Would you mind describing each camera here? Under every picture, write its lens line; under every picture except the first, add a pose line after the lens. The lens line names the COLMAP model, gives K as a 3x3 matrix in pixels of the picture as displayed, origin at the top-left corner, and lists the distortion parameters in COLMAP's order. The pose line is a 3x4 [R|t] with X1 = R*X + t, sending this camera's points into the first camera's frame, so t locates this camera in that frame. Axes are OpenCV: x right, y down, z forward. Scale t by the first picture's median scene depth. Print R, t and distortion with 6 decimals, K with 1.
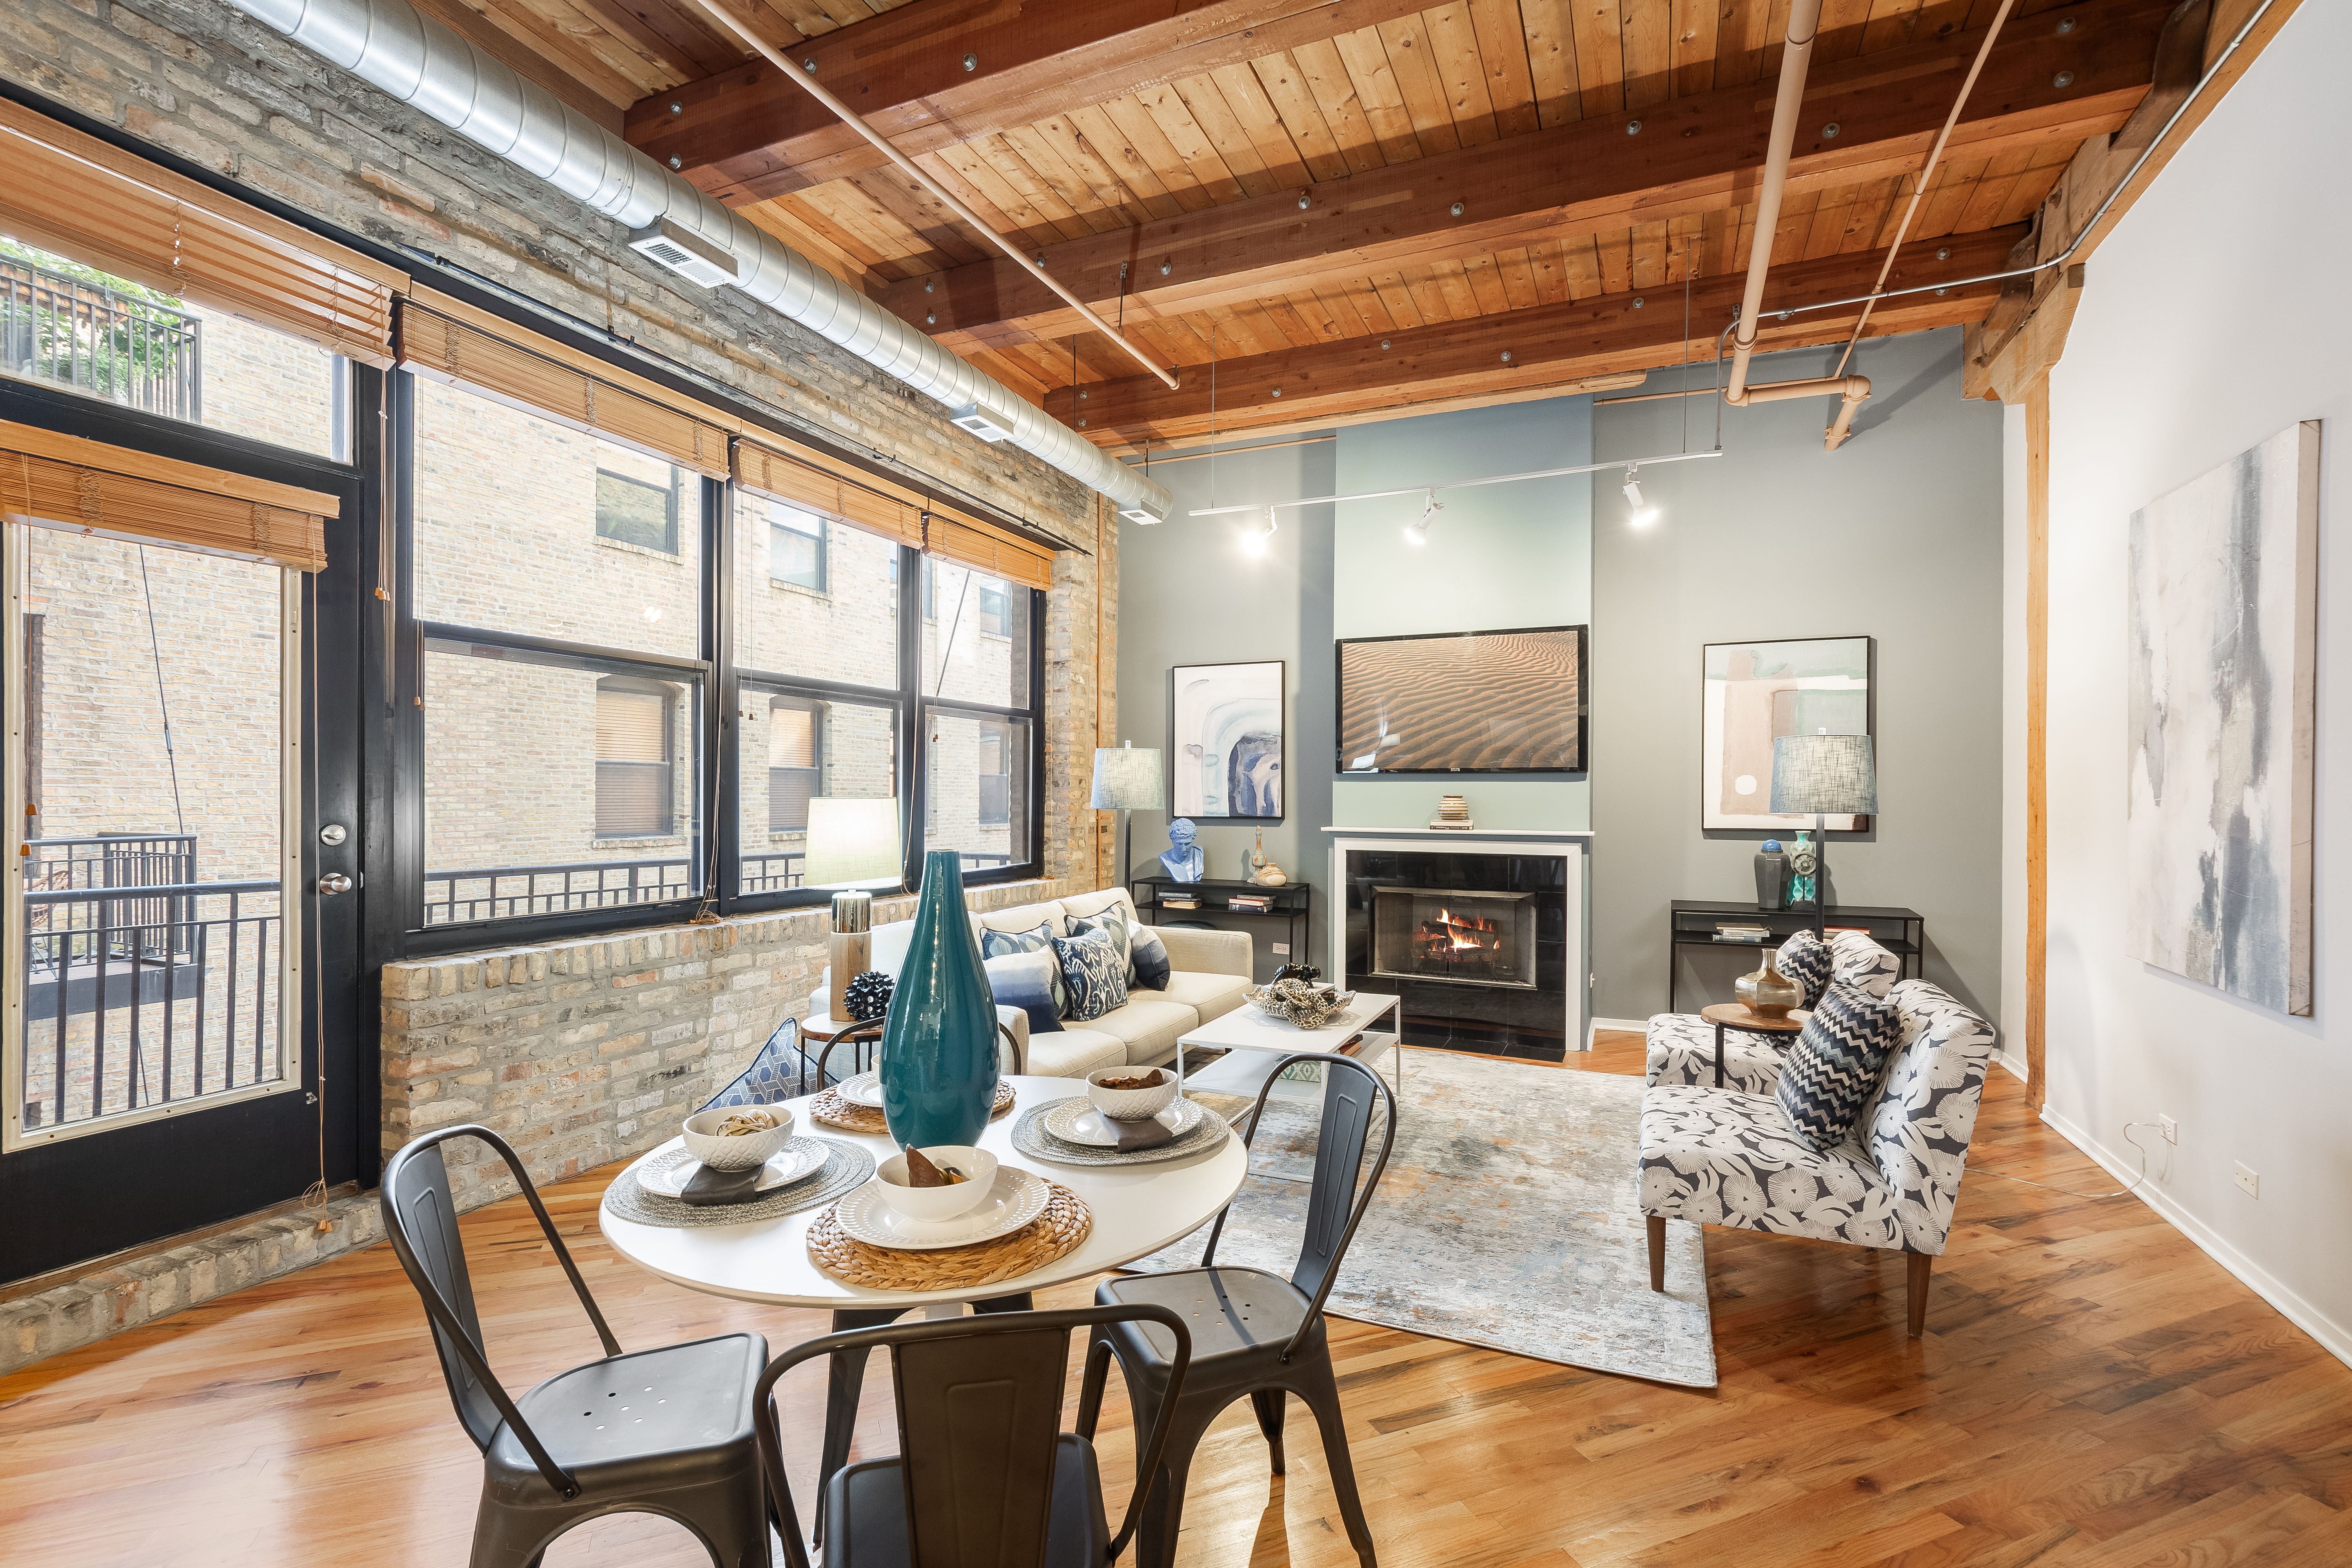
lens RADIAL K [[1049.0, 0, 1171.0], [0, 1049.0, 802.2], [0, 0, 1]] dist [-0.003020, -0.001052]
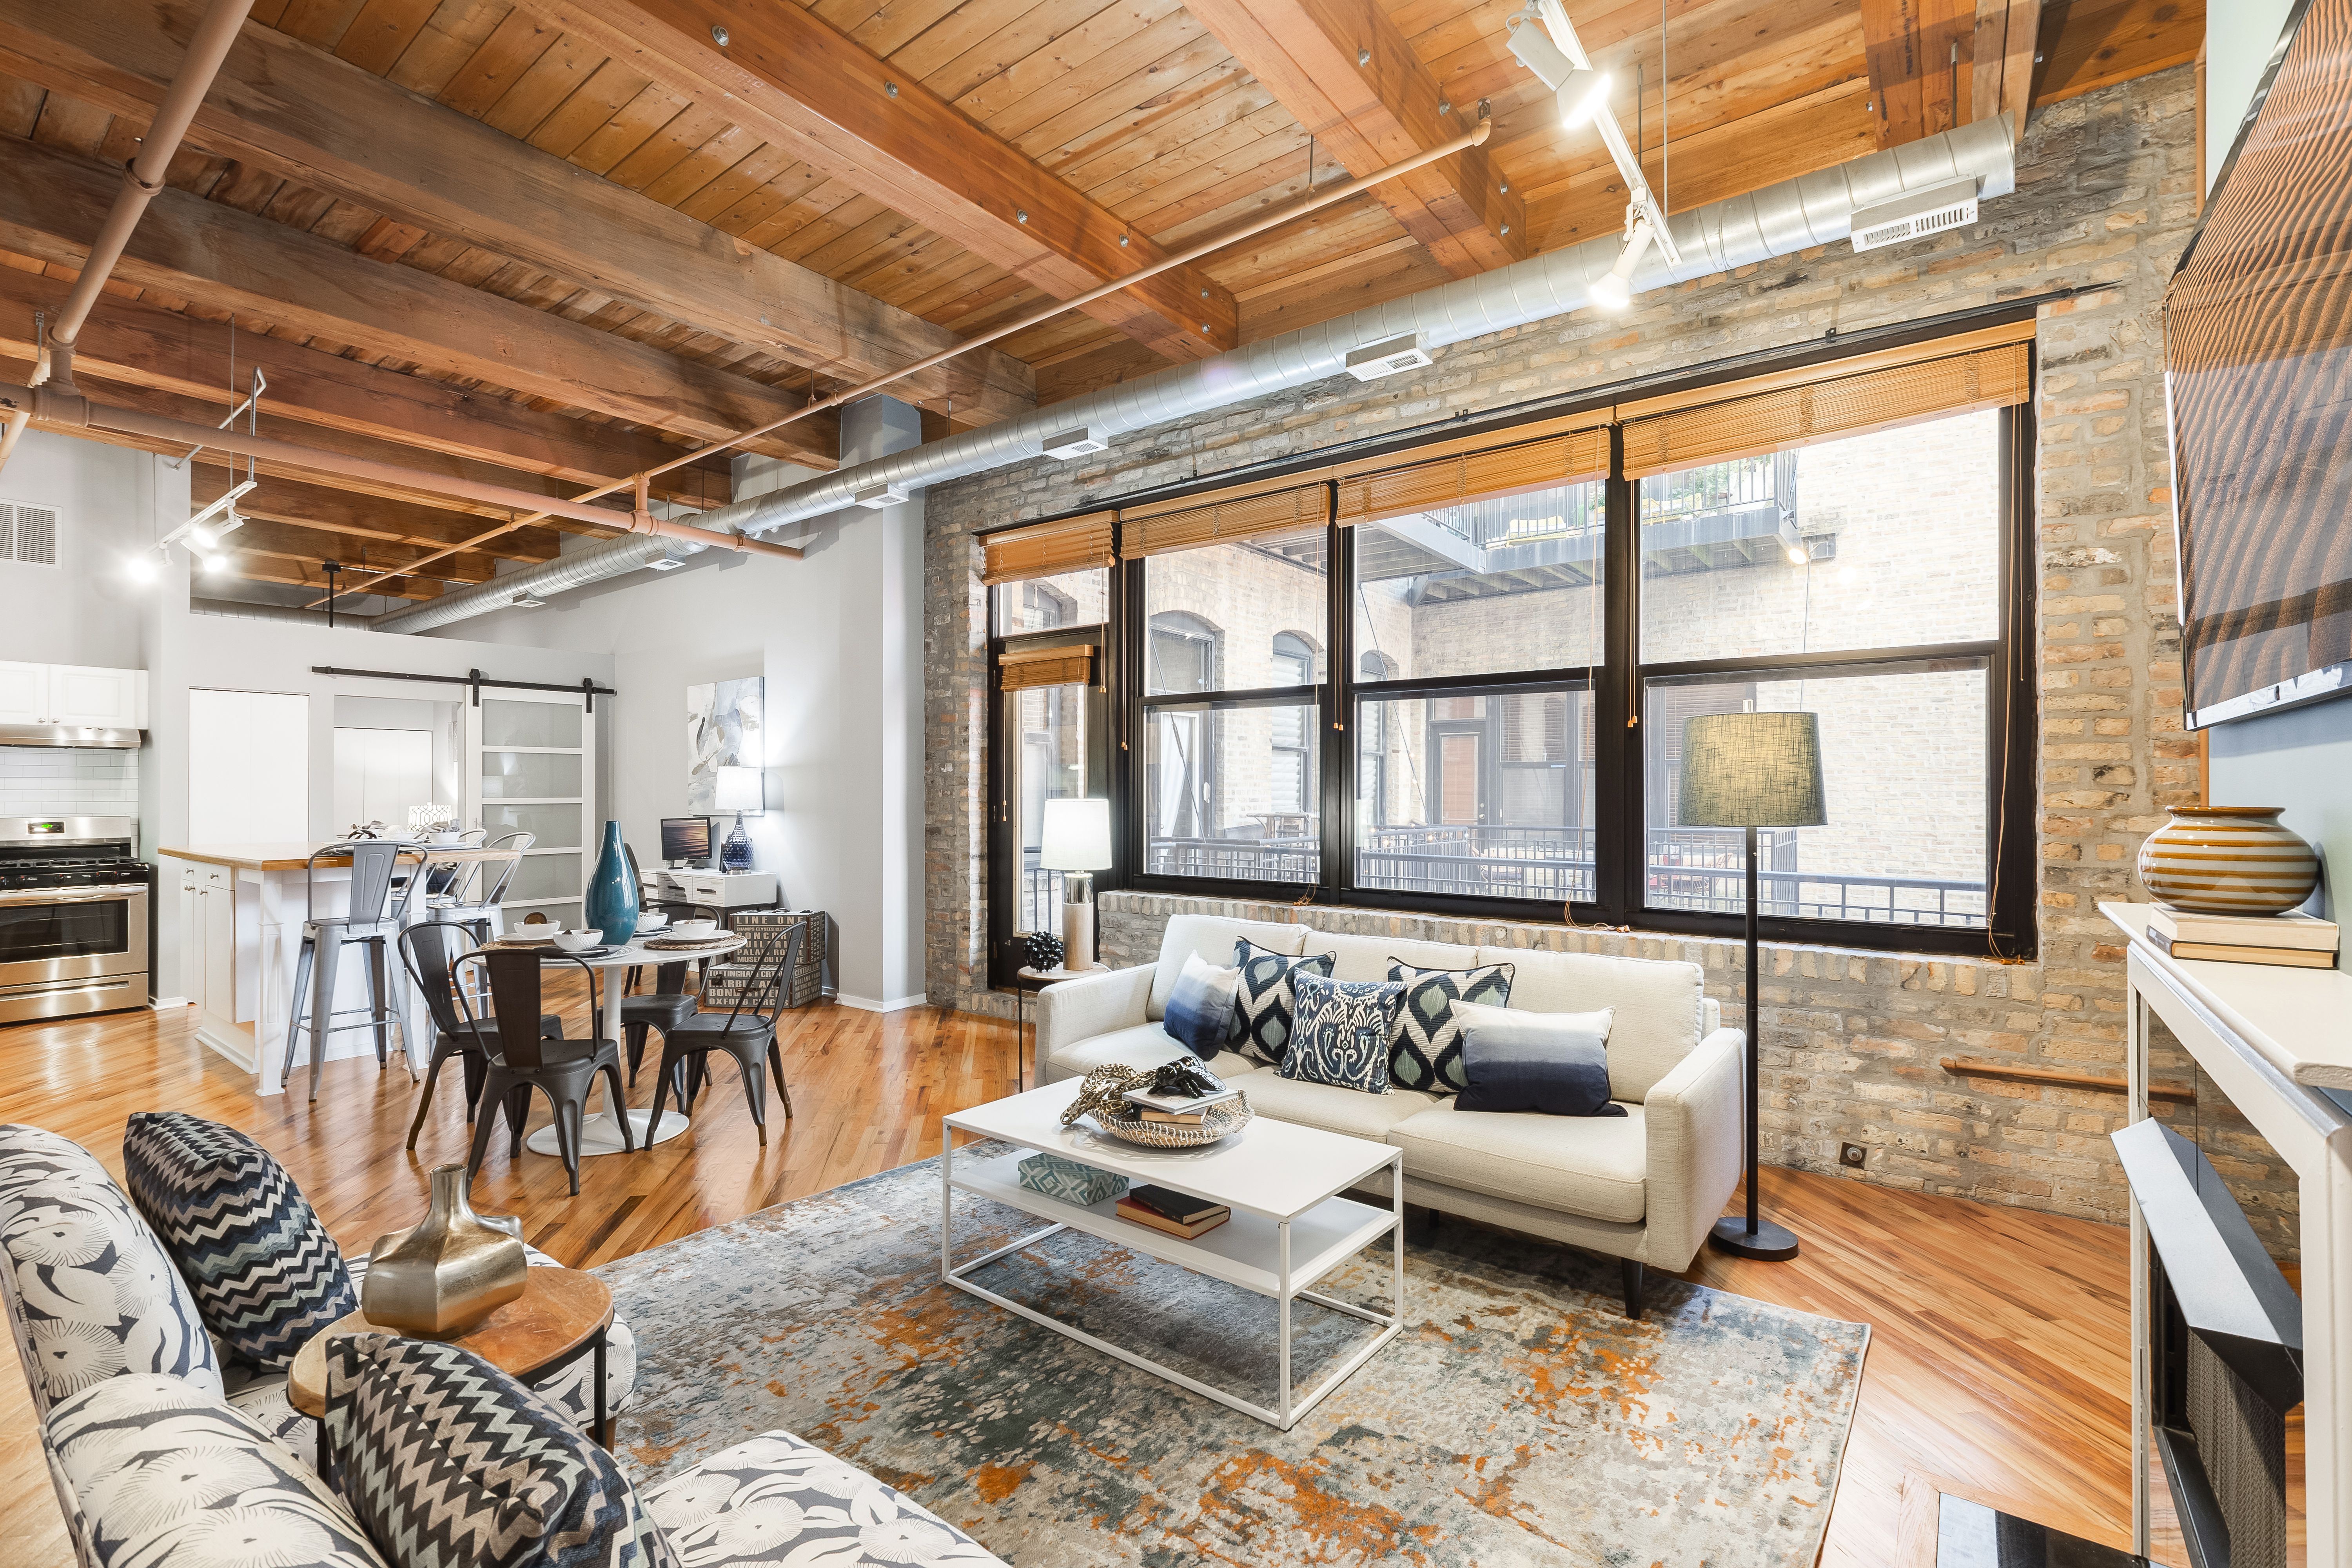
lens RADIAL K [[1049.0, 0, 1171.0], [0, 1049.0, 802.2], [0, 0, 1]] dist [-0.003020, -0.001052]
pose [[-0.231551, 0.007781, -0.972792, 0.632514], [-0.006757, 0.999931, 0.009606, -0.011202], [0.972799, 0.008798, -0.231483, 0.948110]]
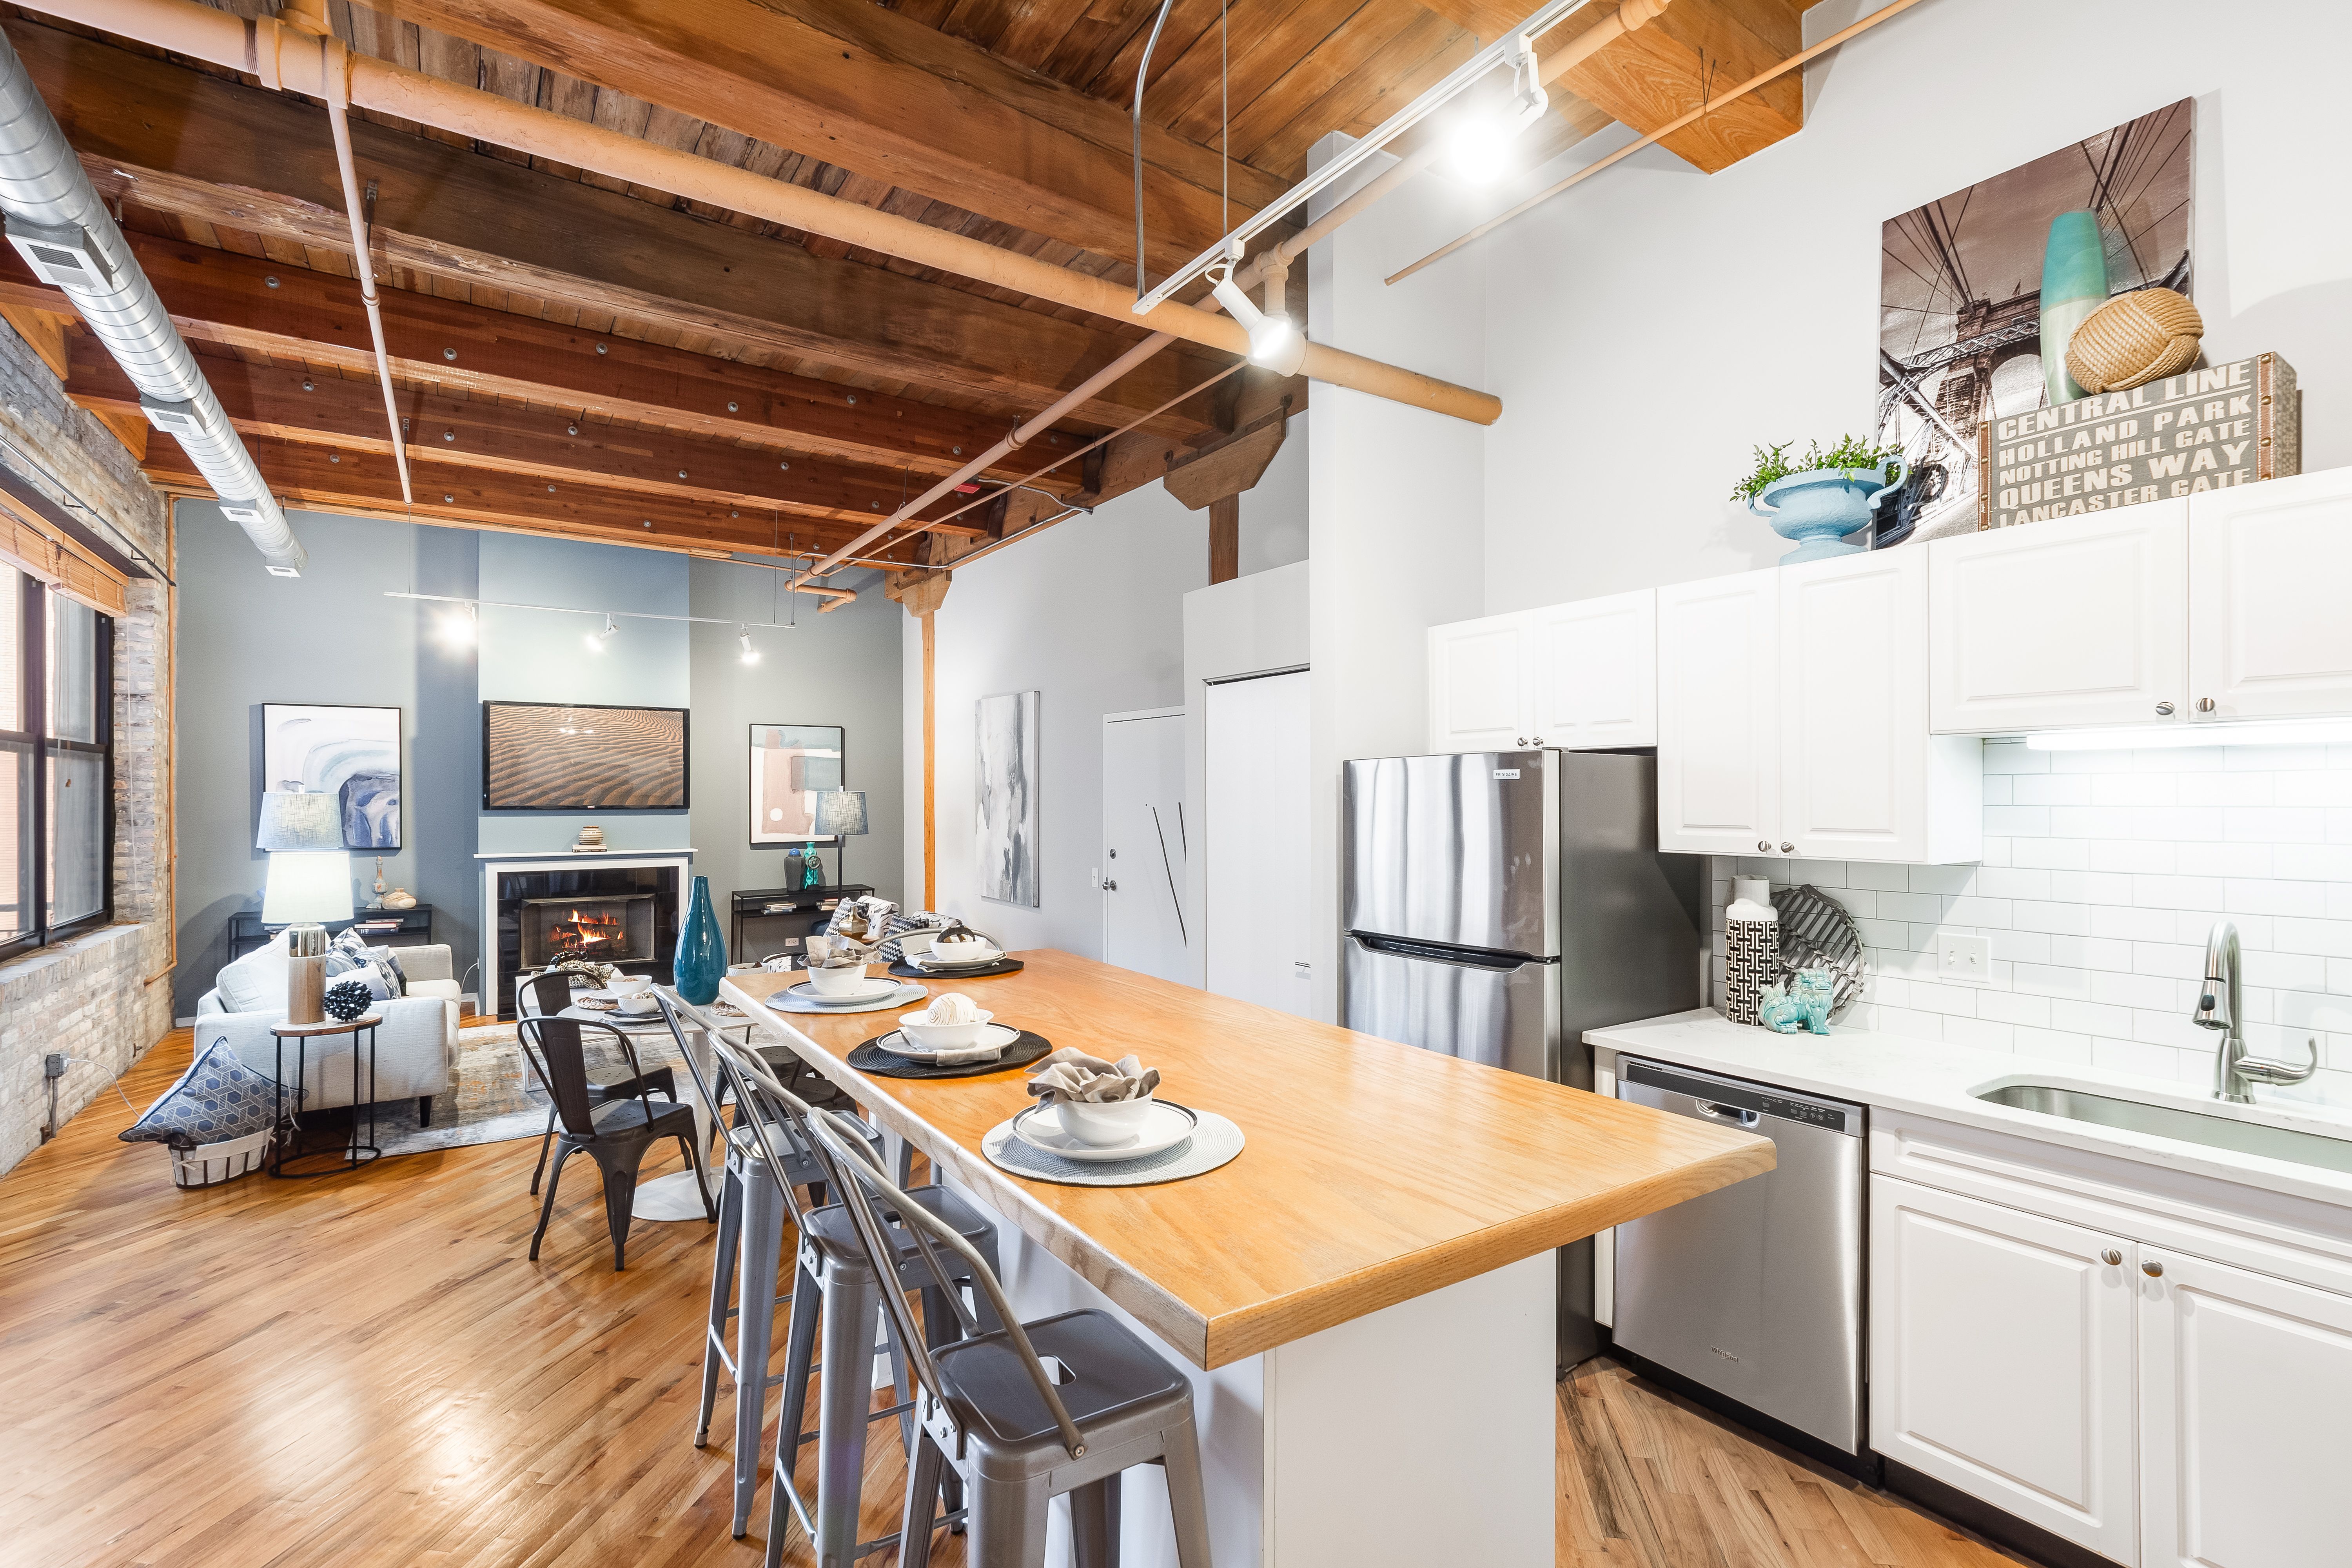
lens RADIAL K [[1082.5, 0, 1165.0], [0, 1082.5, 798.7], [0, 0, 1]] dist [-0.001773, 0.000014]
pose [[0.531315, -0.007481, 0.847141, -0.528725], [0.010305, 0.999944, 0.002367, -0.038565], [-0.847112, 0.007473, 0.531363, -0.368842]]
